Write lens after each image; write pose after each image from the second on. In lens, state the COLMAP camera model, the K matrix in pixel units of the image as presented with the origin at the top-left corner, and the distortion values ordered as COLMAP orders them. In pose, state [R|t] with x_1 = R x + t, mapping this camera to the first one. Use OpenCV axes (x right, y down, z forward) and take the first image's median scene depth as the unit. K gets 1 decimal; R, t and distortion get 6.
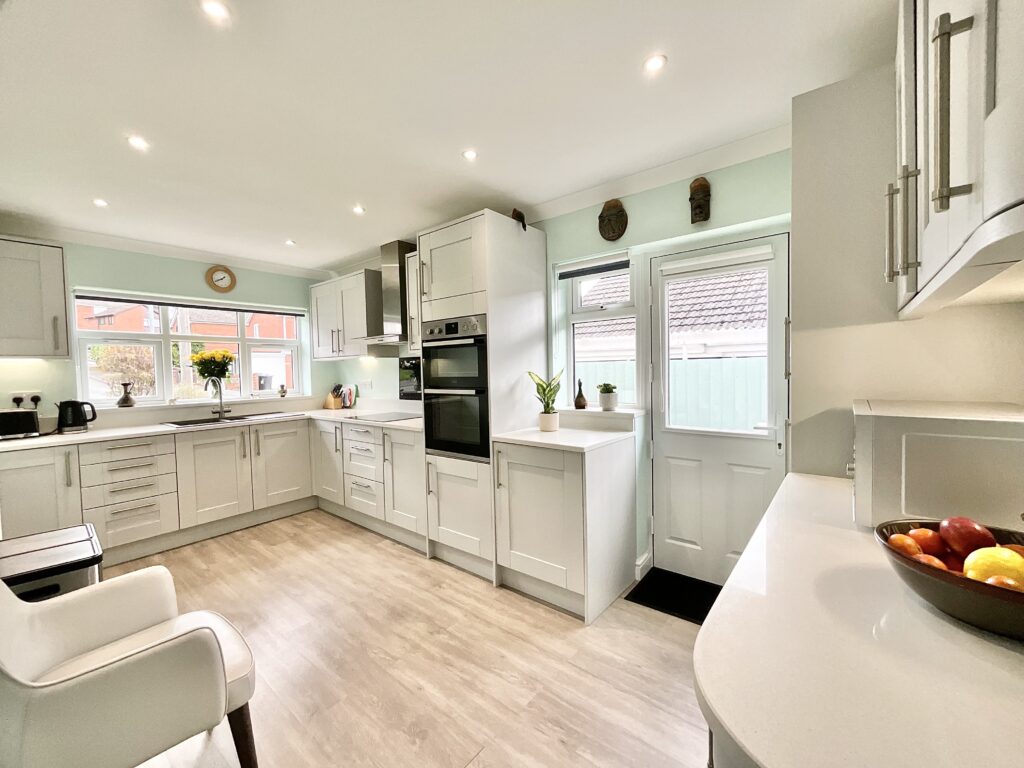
lens RADIAL K [[414.7, 0, 510.7], [0, 414.7, 384.6], [0, 0, 1]] dist [-0.001628, 0.000124]
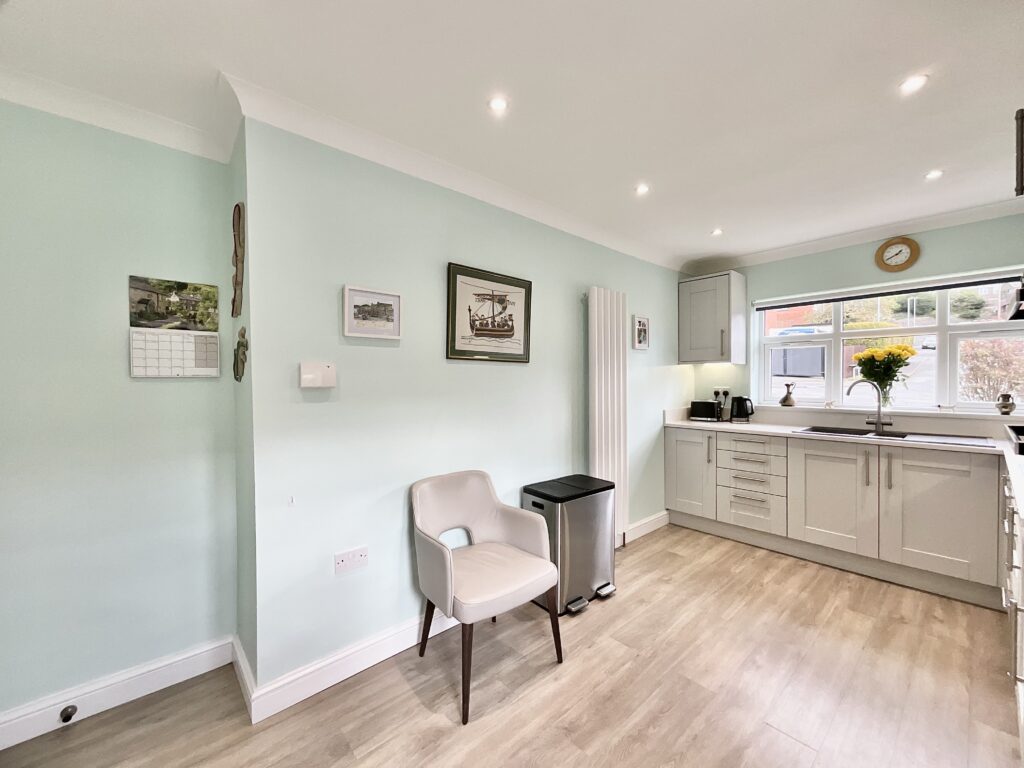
lens RADIAL K [[413.2, 0, 510.8], [0, 413.2, 386.9], [0, 0, 1]] dist [0.002491, 0.000041]
pose [[-0.160475, 0.042694, -0.986116, 0.246632], [-0.026618, 0.998514, 0.047563, -0.029295], [0.986681, 0.033881, -0.159100, 0.518704]]
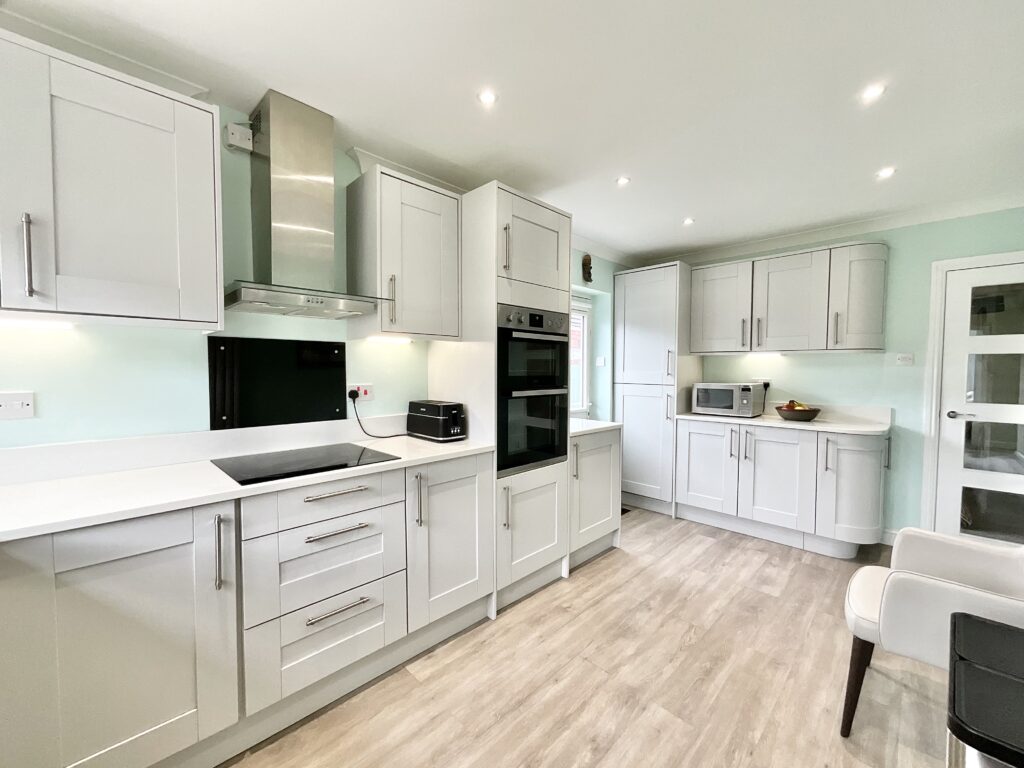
lens RADIAL K [[414.7, 0, 510.7], [0, 414.7, 384.6], [0, 0, 1]] dist [-0.001628, 0.000124]
pose [[0.096991, -0.011838, 0.995215, -0.875995], [0.032329, 0.999439, 0.008738, -0.008096], [-0.994760, 0.031327, 0.097319, 0.832150]]
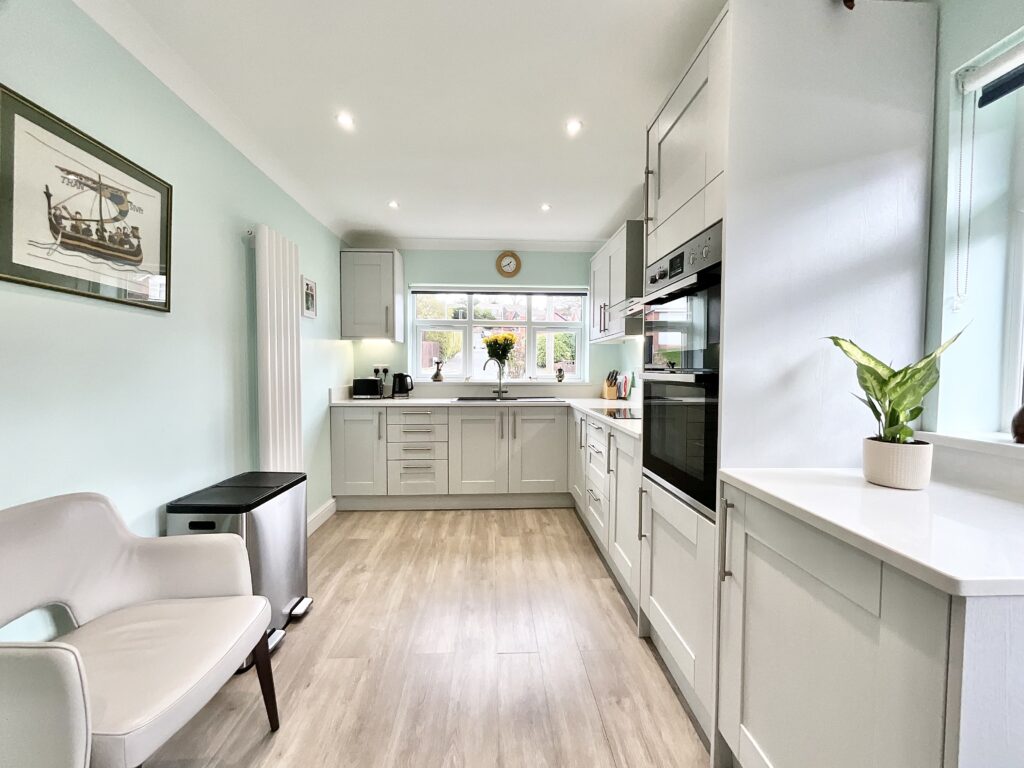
lens RADIAL K [[414.7, 0, 510.7], [0, 414.7, 384.6], [0, 0, 1]] dist [-0.001628, 0.000124]
pose [[0.668698, 0.055907, -0.741429, 0.116339], [-0.048860, 0.998318, 0.031210, 0.016840], [0.741927, 0.015356, 0.670305, 0.389266]]
